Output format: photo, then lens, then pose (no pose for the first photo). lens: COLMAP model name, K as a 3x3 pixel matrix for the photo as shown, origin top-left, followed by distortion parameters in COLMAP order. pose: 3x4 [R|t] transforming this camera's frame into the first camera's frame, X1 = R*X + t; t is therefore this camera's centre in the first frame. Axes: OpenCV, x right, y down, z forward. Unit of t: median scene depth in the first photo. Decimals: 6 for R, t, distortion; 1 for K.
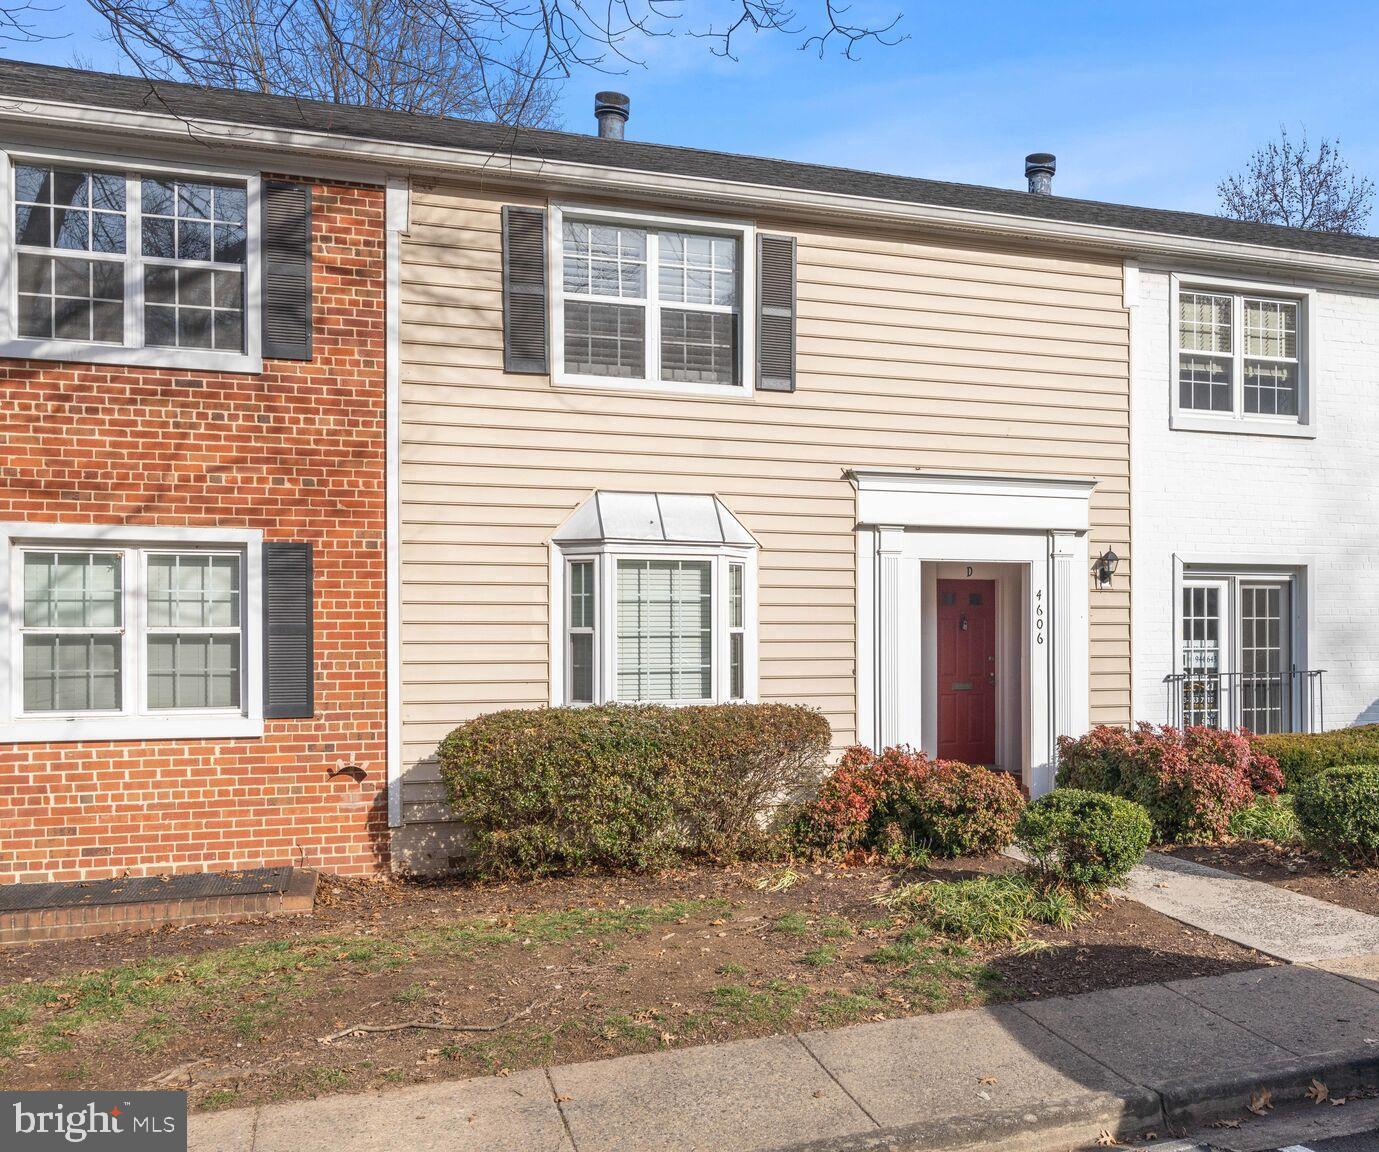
lens RADIAL K [[1434.6, 0, 689.6], [0, 1434.6, 583.7], [0, 0, 1]] dist [-0.005245, 0.000000]
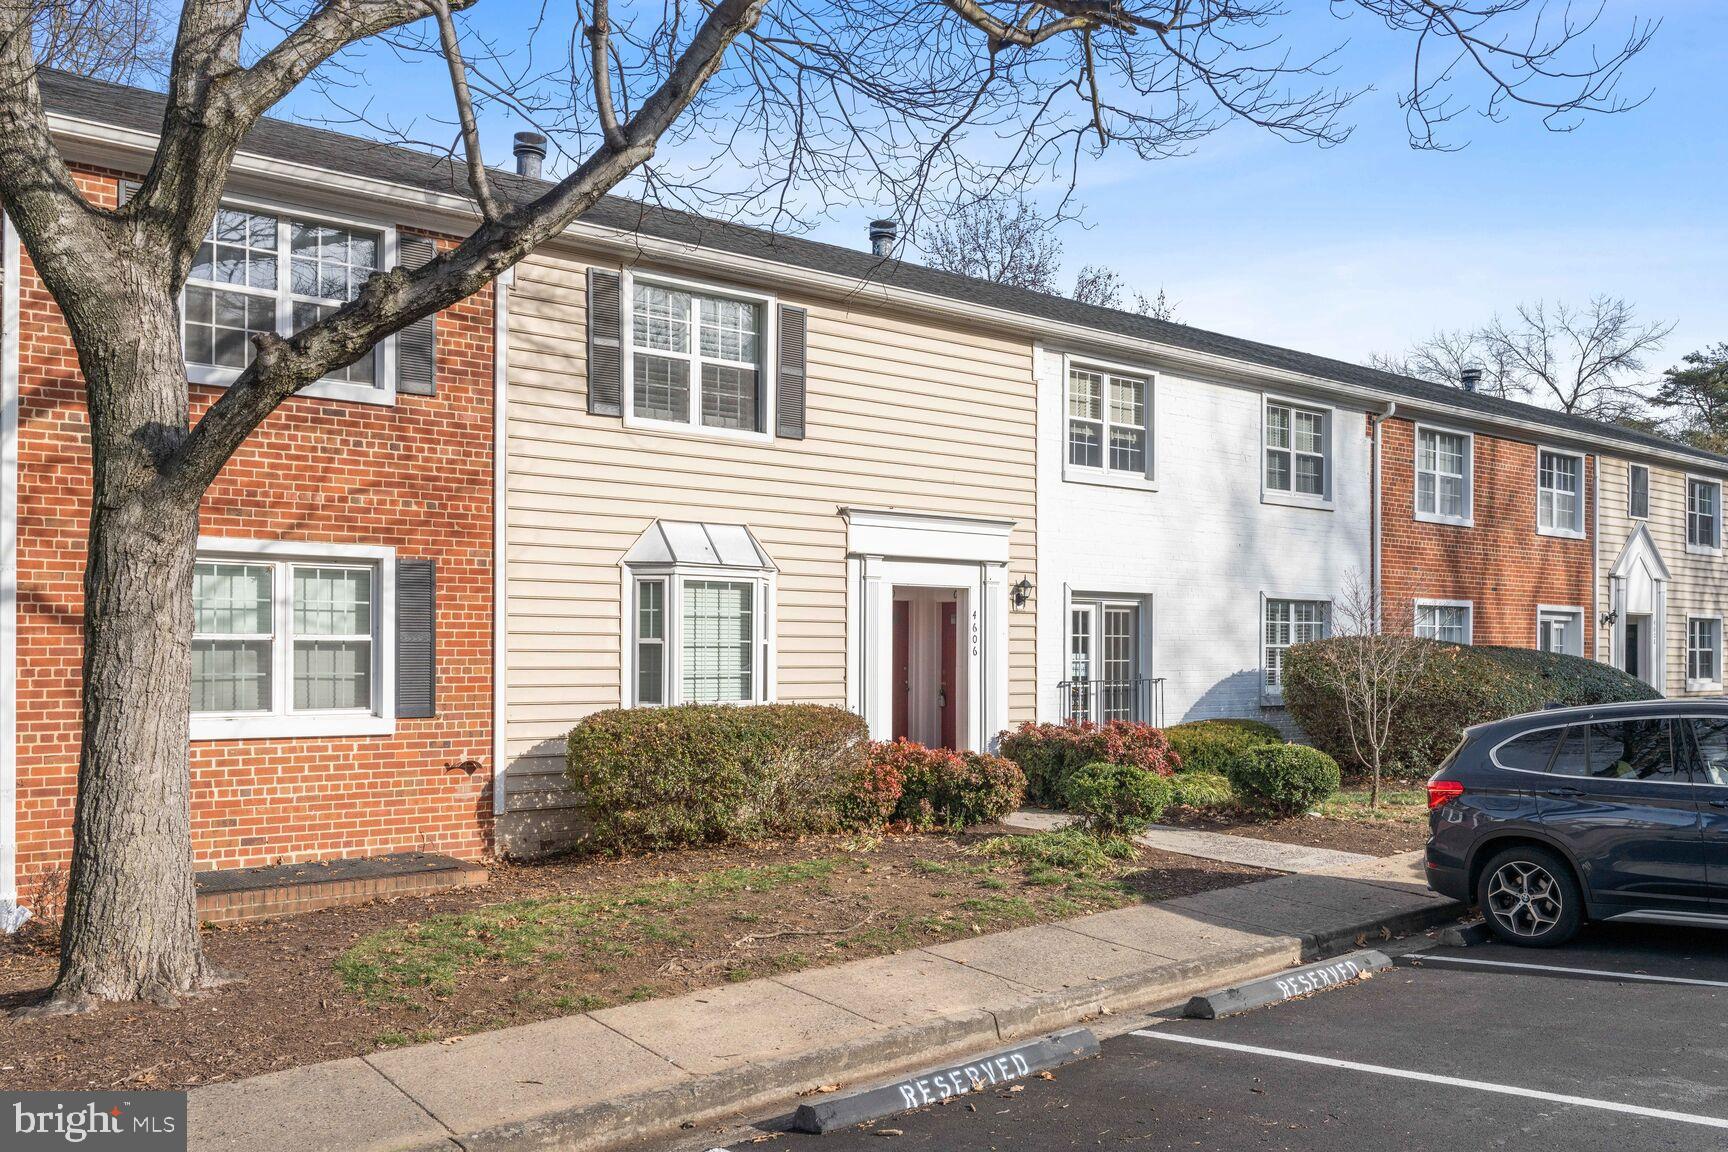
lens RADIAL K [[1434.4, 0, 863.7], [0, 1434.4, 574.9], [0, 0, 1]] dist [-0.006916, -0.002923]
pose [[0.951627, 0.022347, 0.306443, -0.277452], [-0.017178, 0.999661, -0.019555, -0.000835], [-0.306776, 0.013345, 0.951688, -0.155143]]
